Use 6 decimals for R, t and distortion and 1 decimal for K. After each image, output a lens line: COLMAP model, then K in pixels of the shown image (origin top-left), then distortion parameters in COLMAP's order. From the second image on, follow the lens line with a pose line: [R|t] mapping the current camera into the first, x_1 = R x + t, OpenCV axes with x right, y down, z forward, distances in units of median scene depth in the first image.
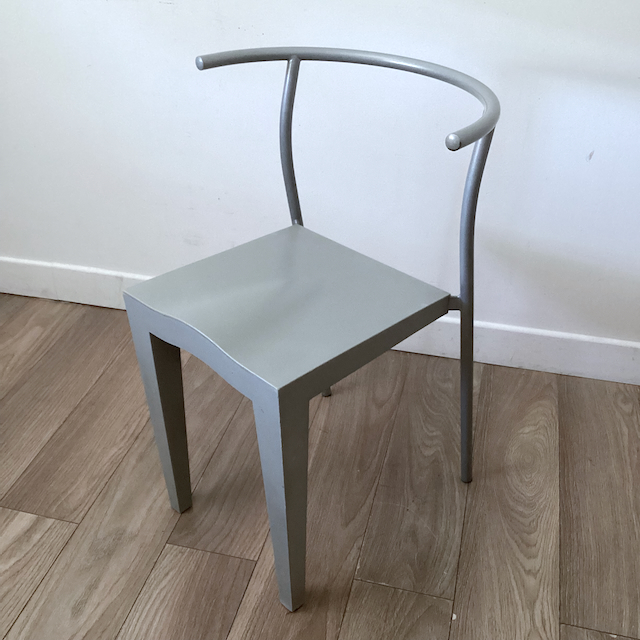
lens RADIAL K [[774.7, 0, 320.0], [0, 774.7, 320.0], [0, 0, 1]] dist [0.128703, -0.319759]
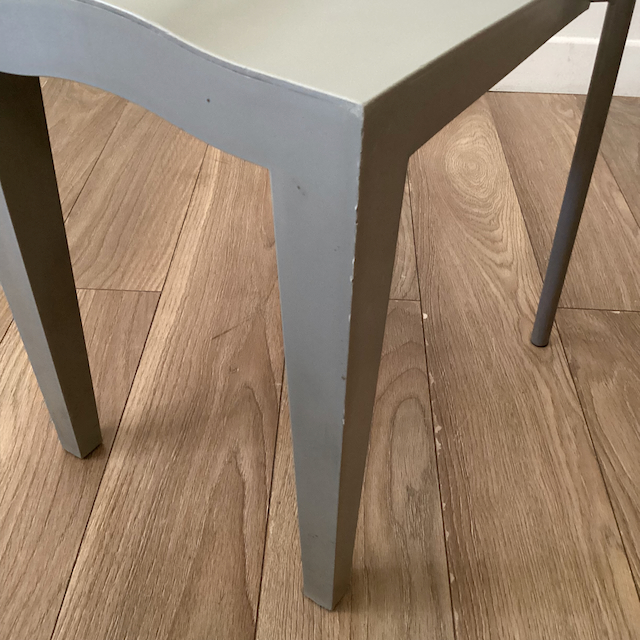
lens RADIAL K [[774.7, 0, 320.0], [0, 774.7, 320.0], [0, 0, 1]] dist [0.128703, -0.319759]
pose [[0.977202, -0.114955, 0.178500, -0.065664], [0.093868, 0.988030, 0.122417, 0.247758], [-0.190435, -0.102871, 0.976295, 0.226684]]
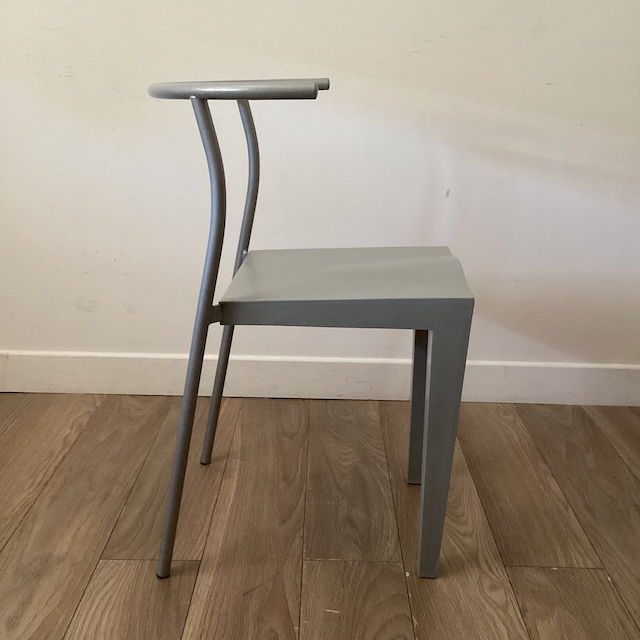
lens RADIAL K [[774.7, 0, 320.0], [0, 774.7, 320.0], [0, 0, 1]] dist [0.128703, -0.319759]
pose [[0.970796, -0.056698, 0.233112, -0.140522], [0.117085, 0.960067, -0.254091, 0.275161], [-0.209397, 0.273965, 0.938667, -0.017339]]
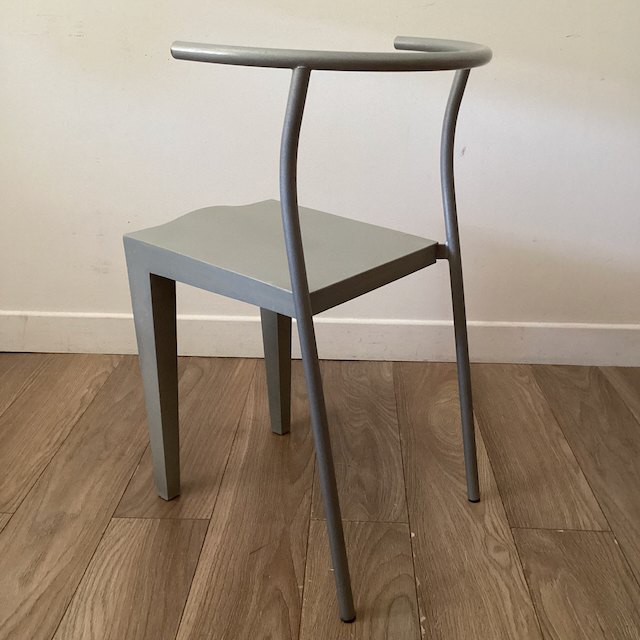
lens RADIAL K [[774.7, 0, 320.0], [0, 774.7, 320.0], [0, 0, 1]] dist [0.128703, -0.319759]
pose [[0.979072, -0.070714, 0.190836, -0.110809], [0.109901, 0.972923, -0.203329, 0.268599], [-0.171291, 0.220047, 0.960333, -0.022684]]
